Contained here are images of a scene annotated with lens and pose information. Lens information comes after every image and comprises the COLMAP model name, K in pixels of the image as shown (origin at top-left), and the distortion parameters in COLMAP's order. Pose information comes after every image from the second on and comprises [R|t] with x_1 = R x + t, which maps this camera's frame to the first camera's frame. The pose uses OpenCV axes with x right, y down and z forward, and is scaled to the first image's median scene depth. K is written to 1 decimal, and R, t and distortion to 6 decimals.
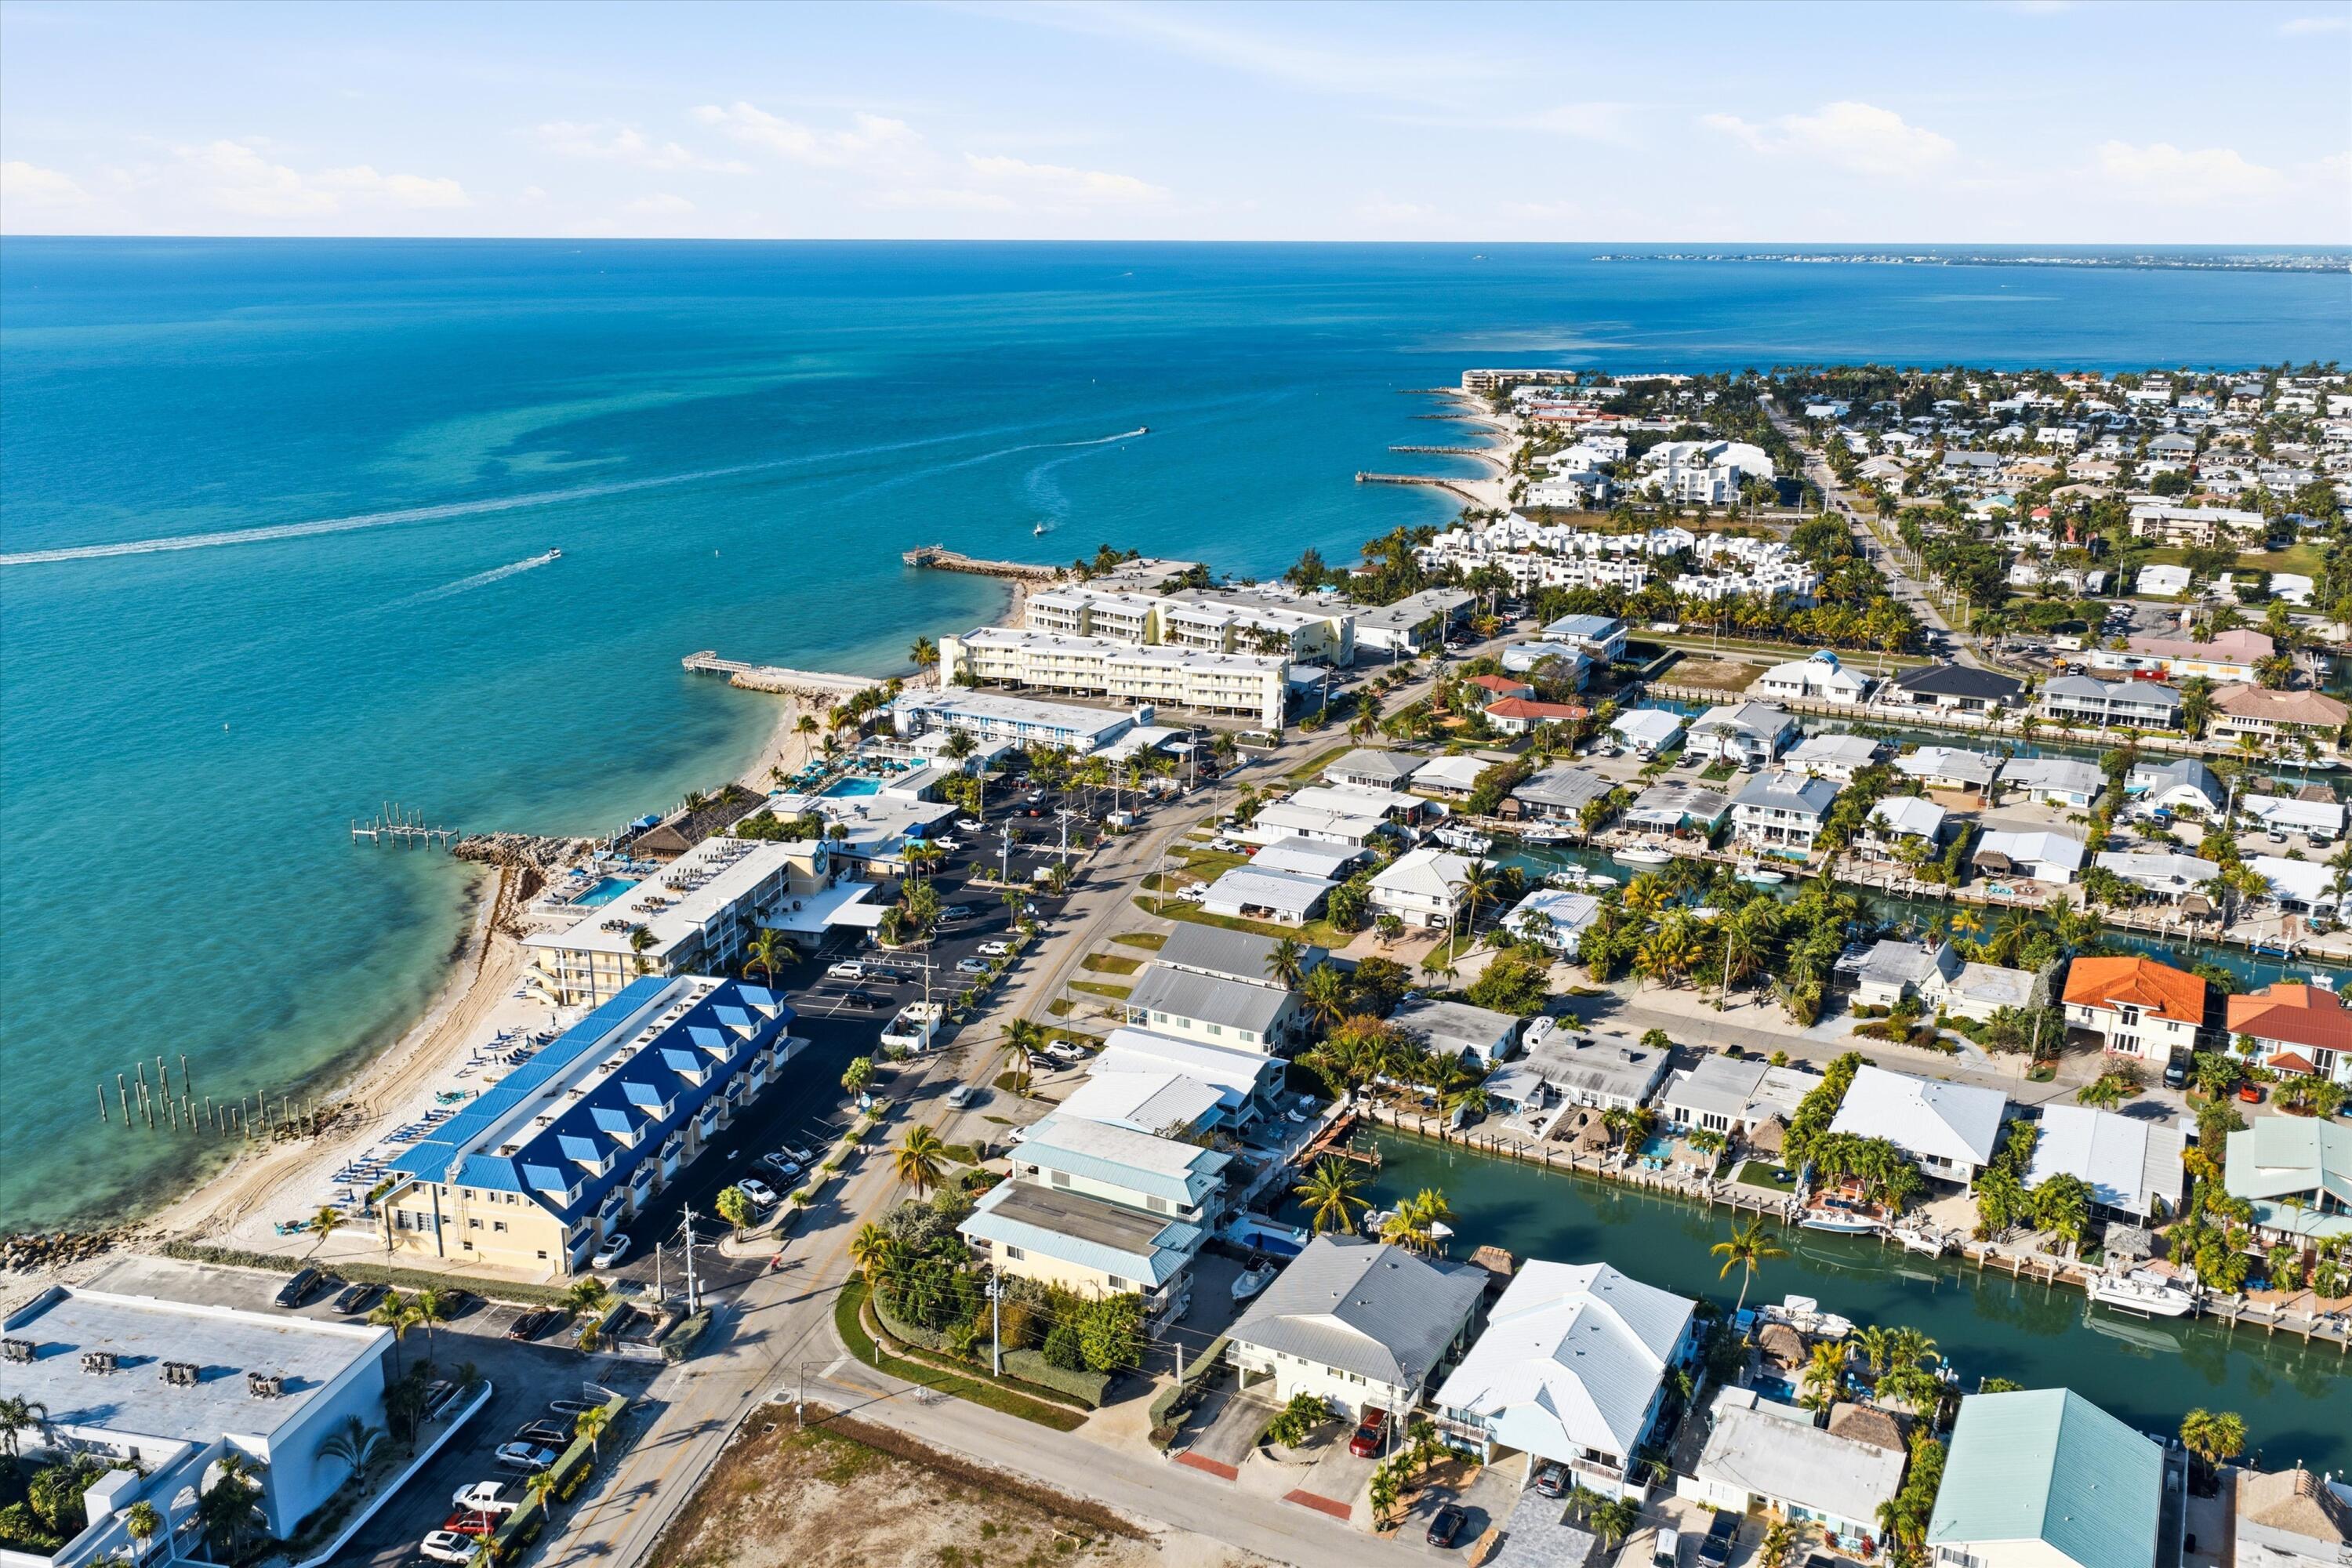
lens RADIAL K [[1893.7, 0, 1176.7], [0, 1893.7, 780.6], [0, 0, 1]] dist [0.010194, -0.000652]
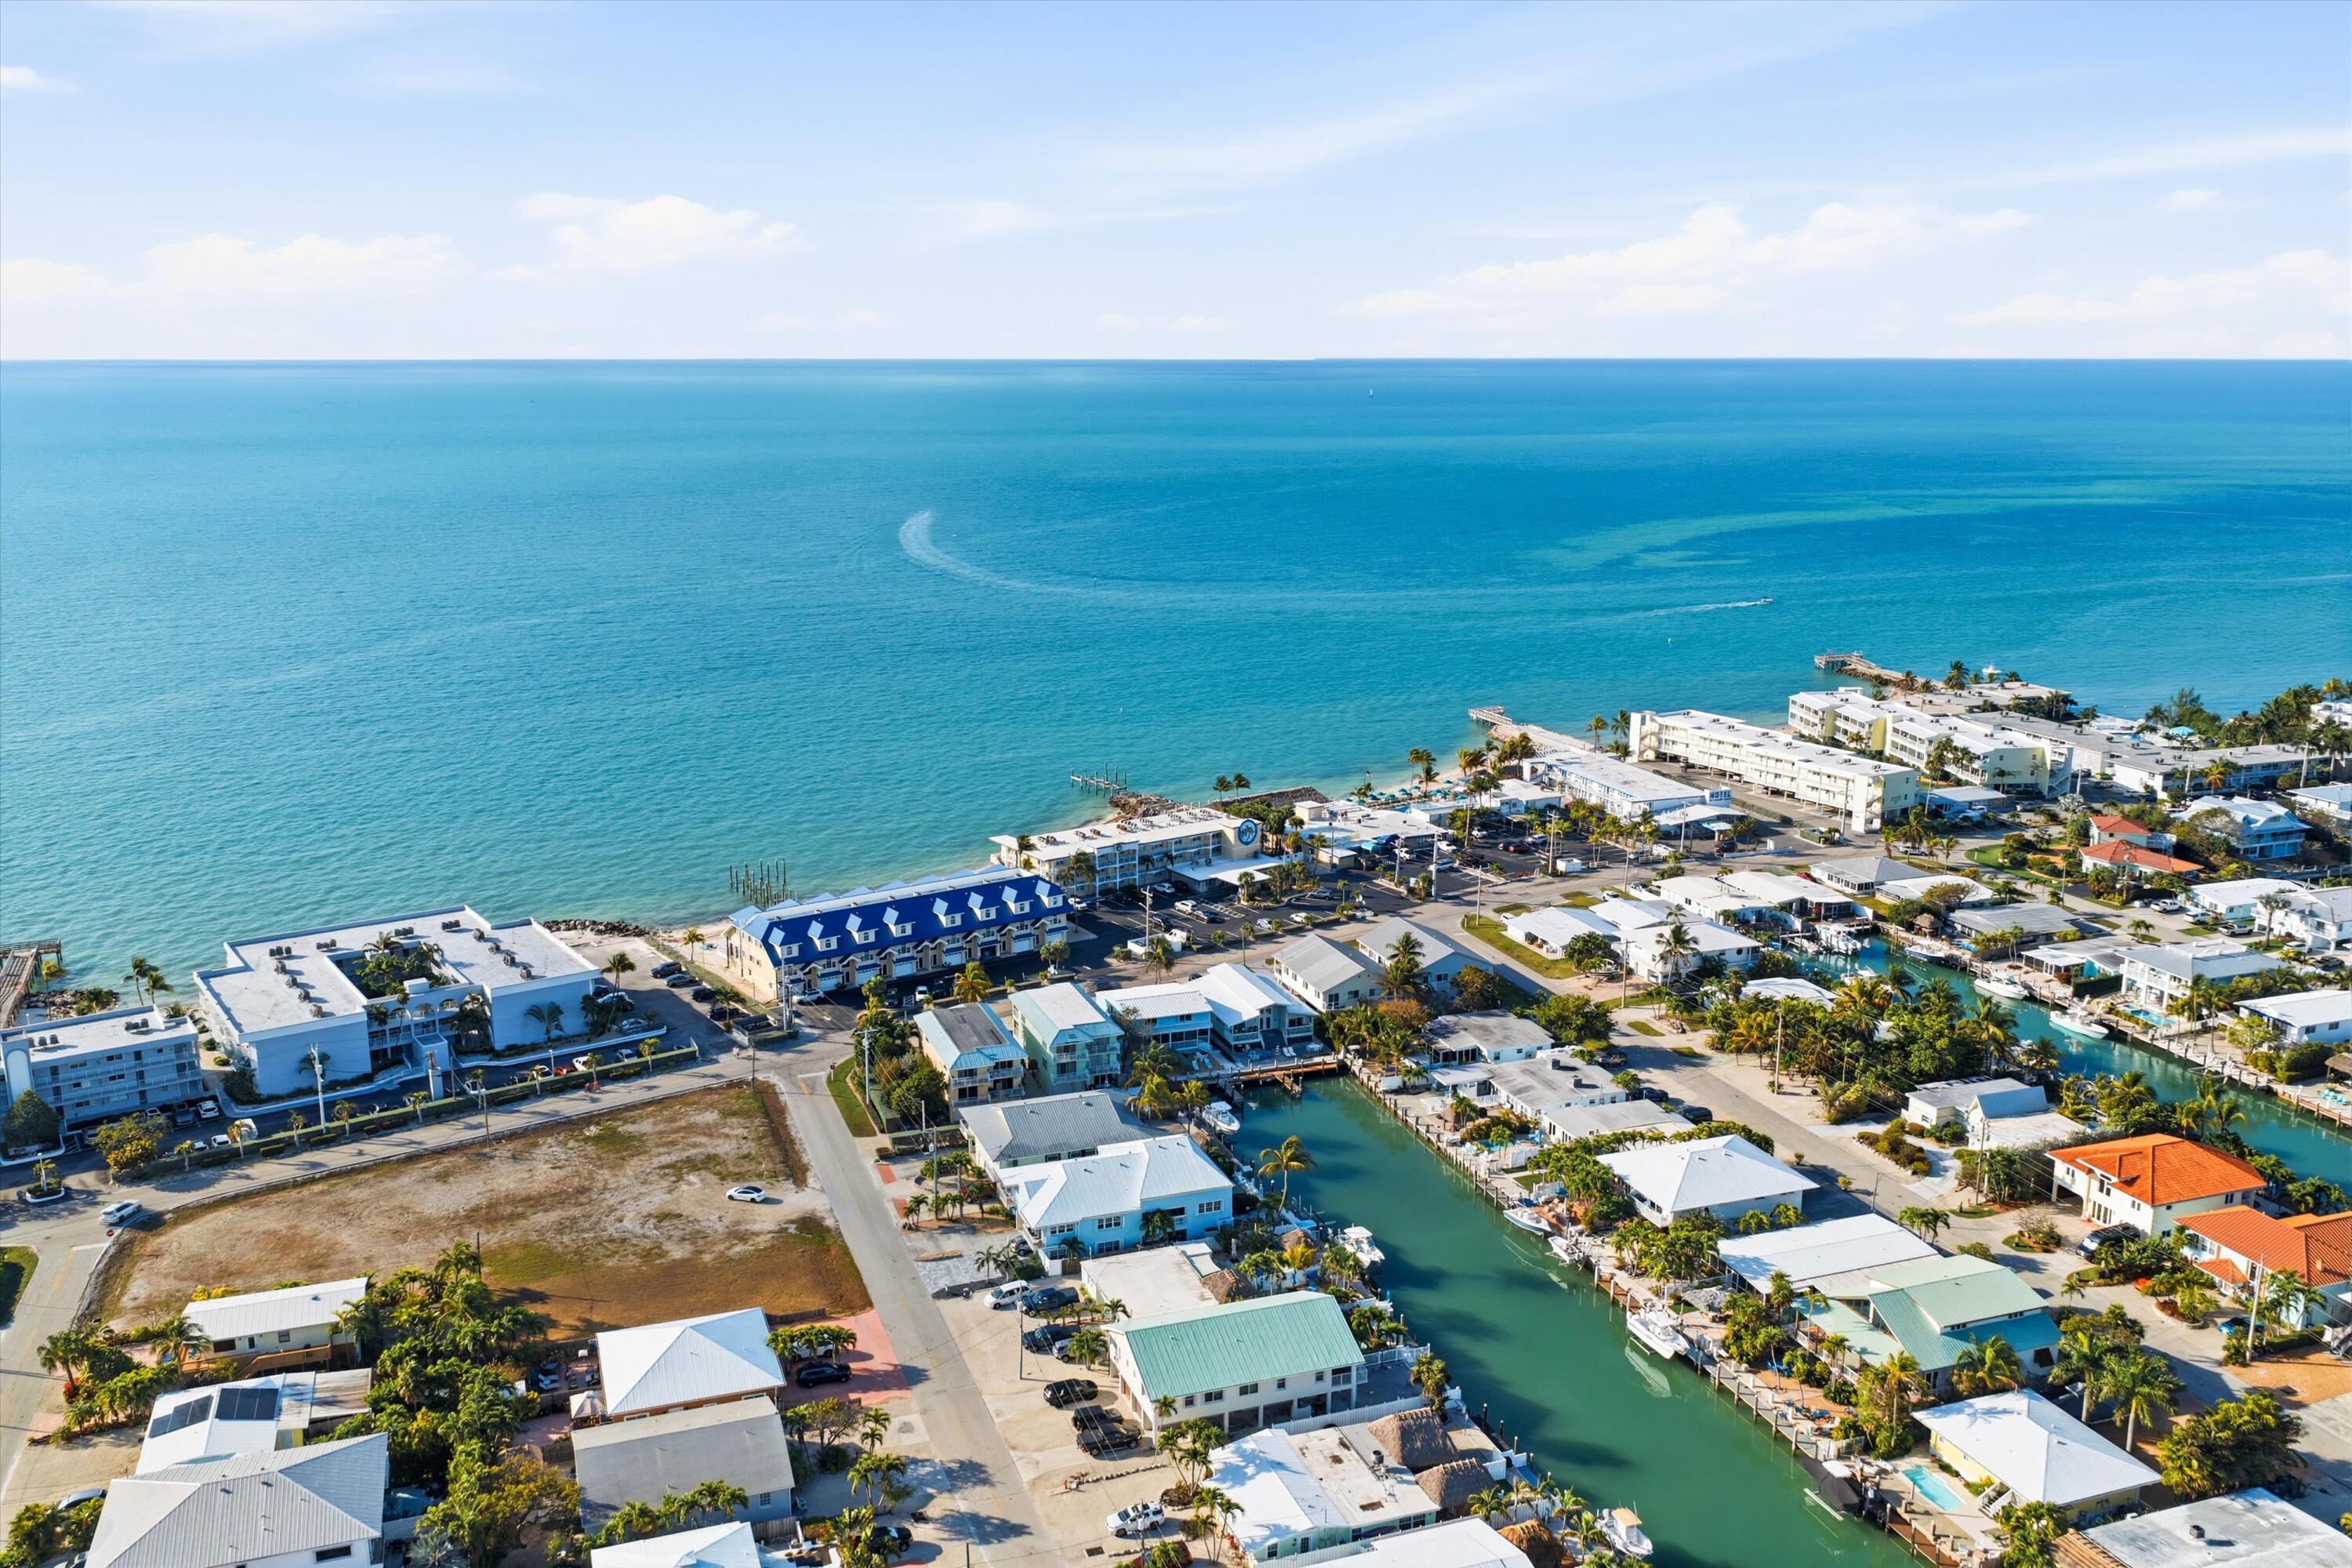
lens RADIAL K [[1893.7, 0, 1178.9], [0, 1893.7, 786.5], [0, 0, 1]] dist [0.010194, -0.000652]
pose [[0.747970, 0.144736, -0.647759, 0.586181], [-0.182125, 0.983231, 0.009394, 0.006904], [0.638256, 0.110947, 0.761787, 0.000533]]
